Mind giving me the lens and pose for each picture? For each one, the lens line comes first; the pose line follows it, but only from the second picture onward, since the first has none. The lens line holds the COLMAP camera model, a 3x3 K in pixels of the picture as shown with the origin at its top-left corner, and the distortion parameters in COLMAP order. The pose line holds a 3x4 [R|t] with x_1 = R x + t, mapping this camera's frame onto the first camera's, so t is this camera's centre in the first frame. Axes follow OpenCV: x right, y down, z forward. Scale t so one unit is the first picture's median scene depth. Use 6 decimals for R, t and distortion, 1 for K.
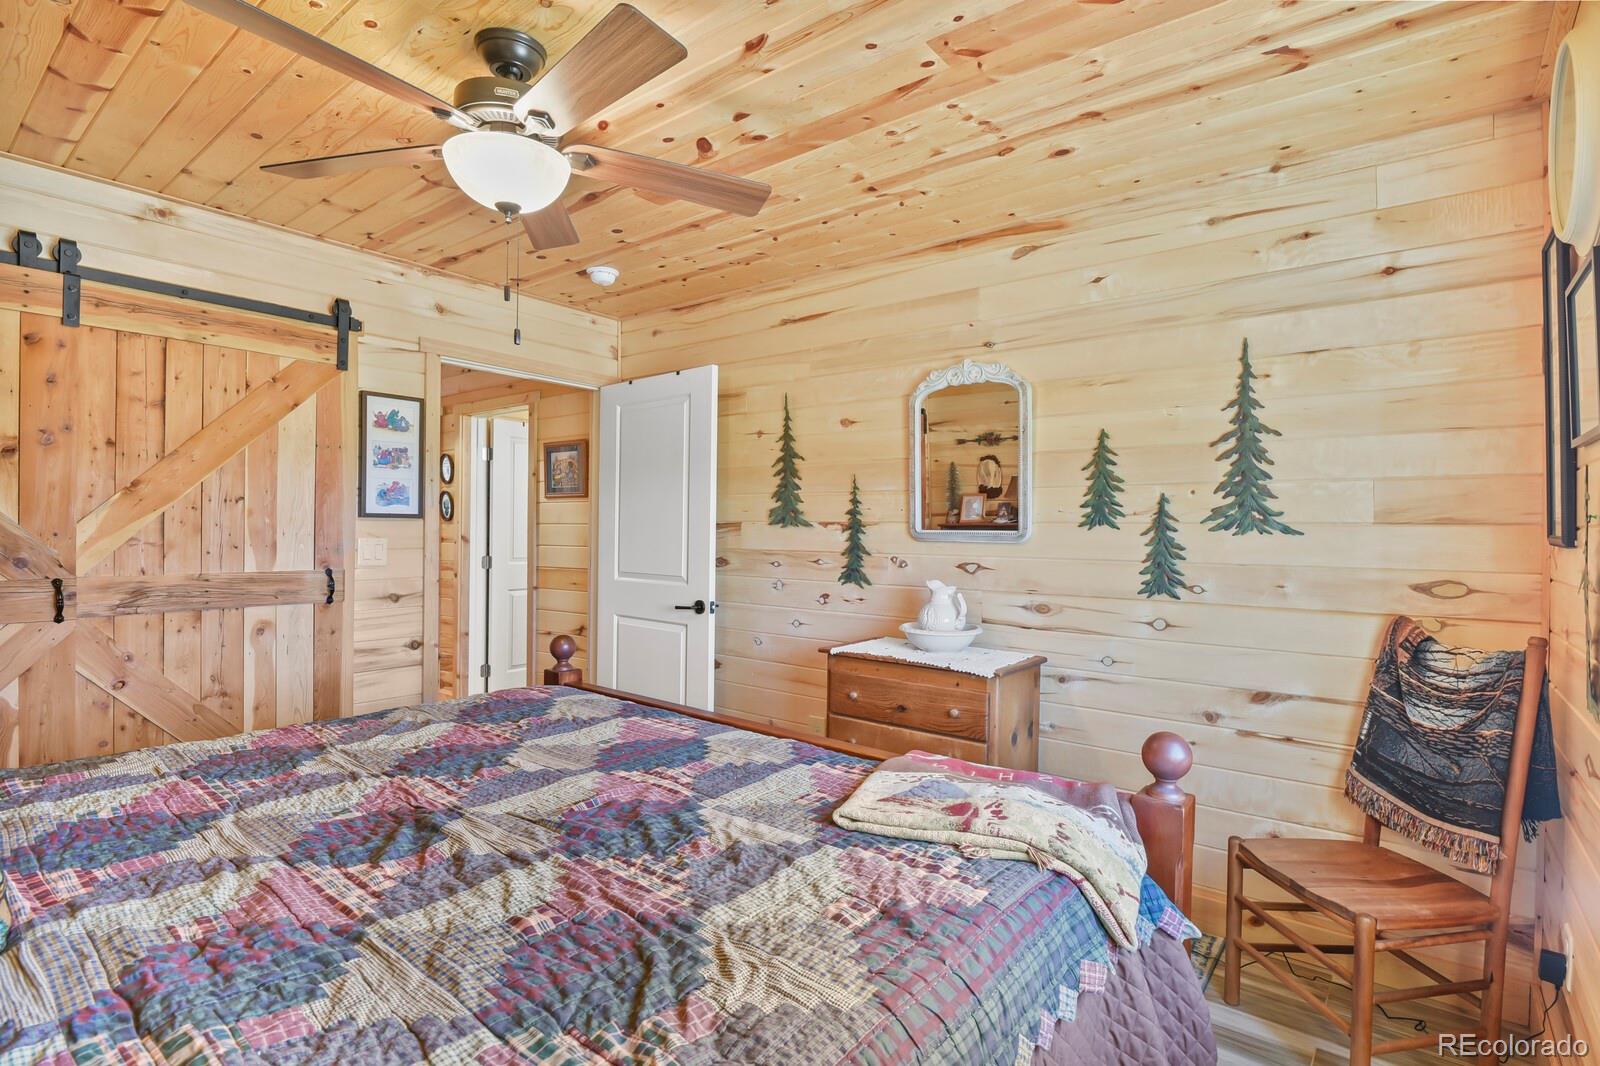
lens RADIAL K [[782.0, 0, 799.5], [0, 782.0, 536.3], [0, 0, 1]] dist [0.000298, -0.000196]
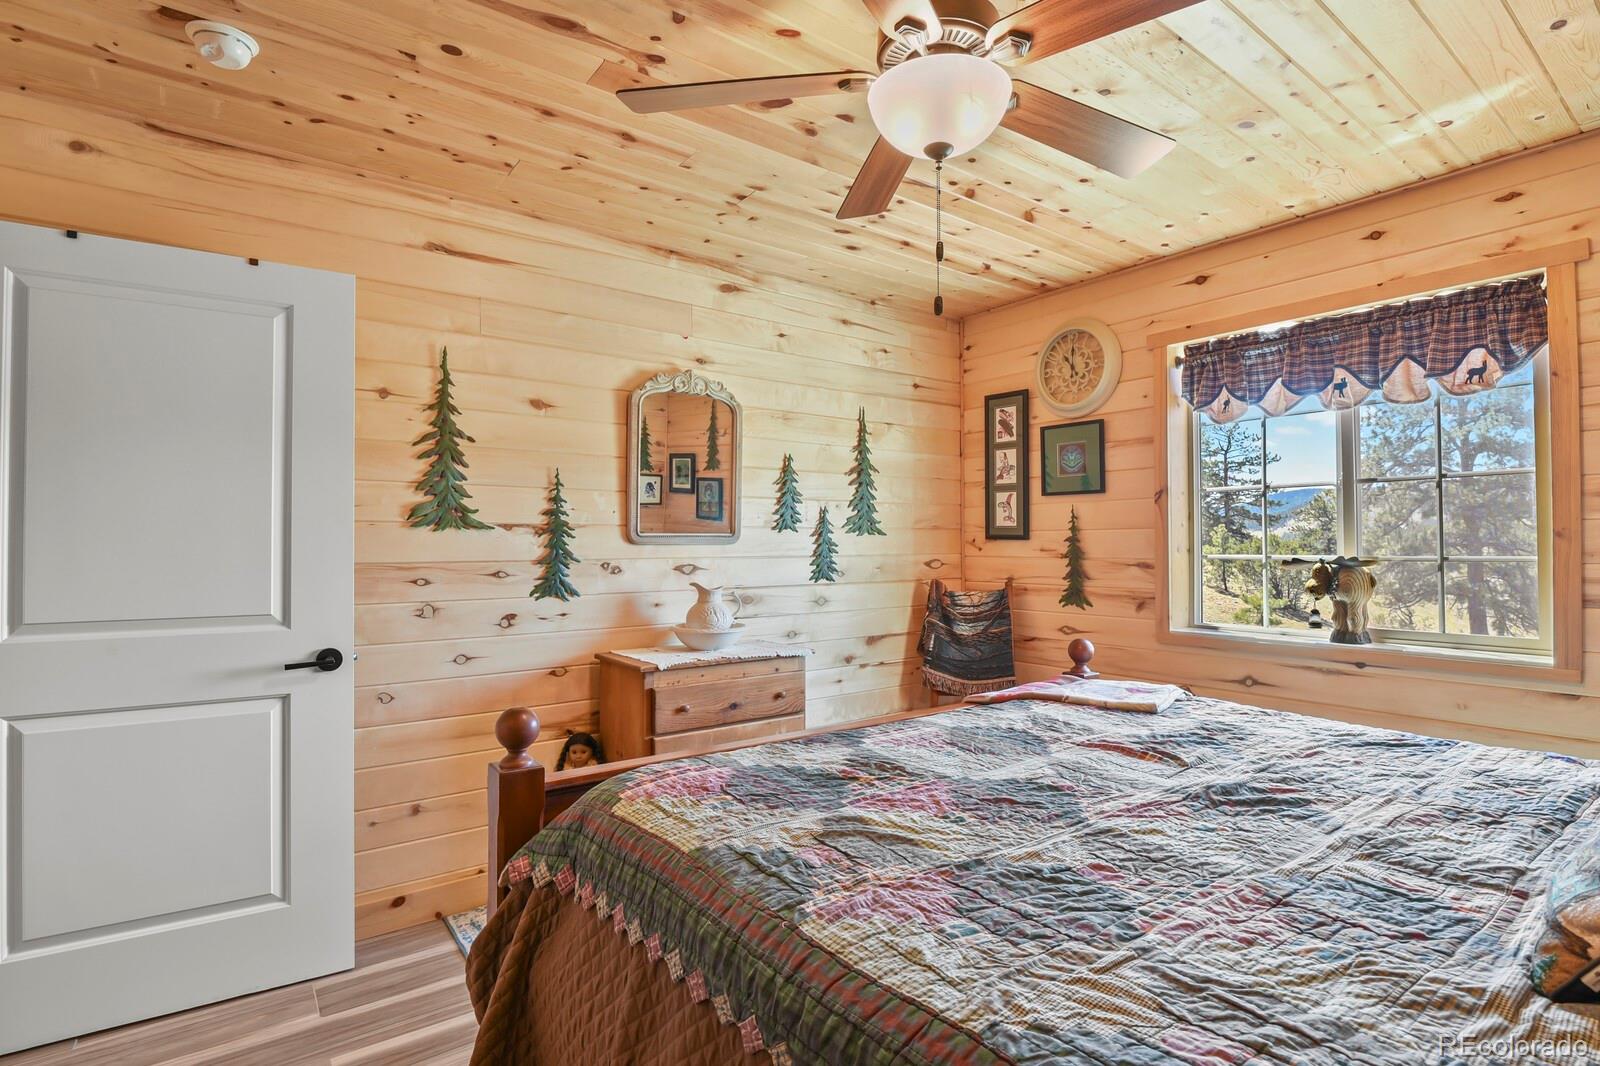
lens RADIAL K [[777.2, 0, 805.1], [0, 777.2, 533.5], [0, 0, 1]] dist [-0.005780, -0.007139]
pose [[0.262277, -0.010616, 0.964934, -0.668272], [0.004051, 0.999943, 0.009900, -0.015361], [-0.964984, 0.001312, 0.262305, 0.514860]]
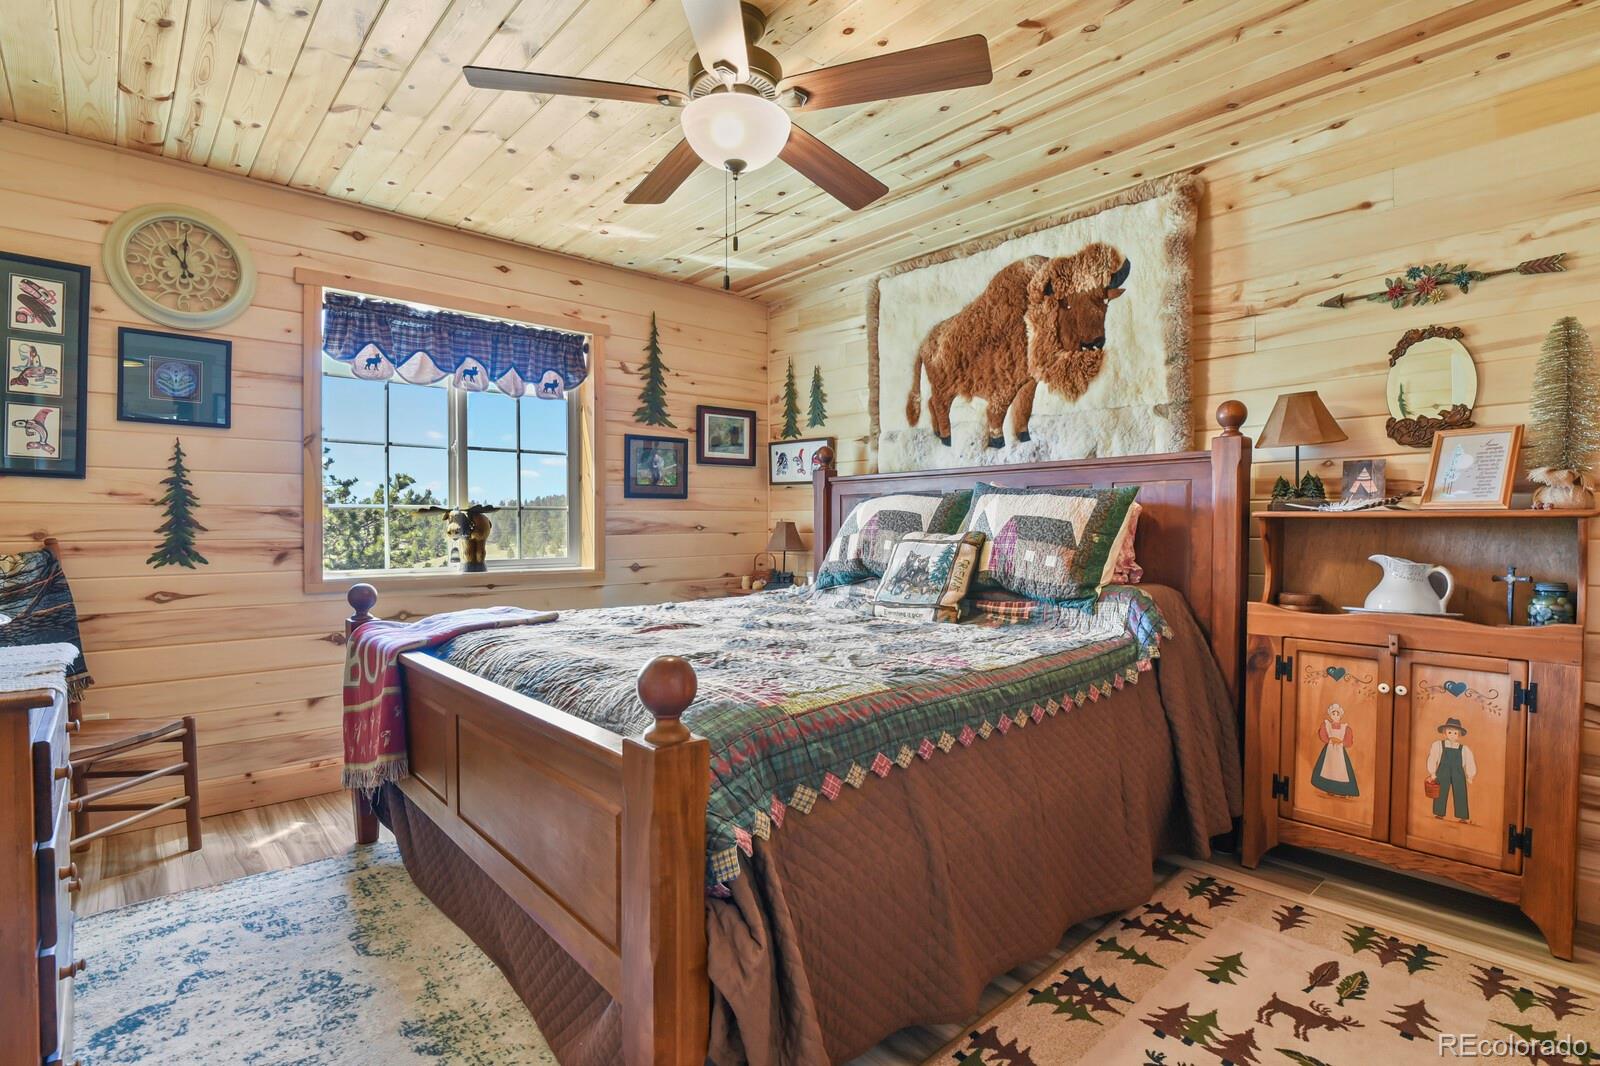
lens RADIAL K [[777.2, 0, 806.1], [0, 777.2, 532.8], [0, 0, 1]] dist [-0.005780, -0.007139]
pose [[-0.982408, -0.022160, 0.185426, -0.367031], [-0.021480, 0.999753, 0.005675, 0.042705], [-0.185506, 0.001592, -0.982642, 1.152989]]
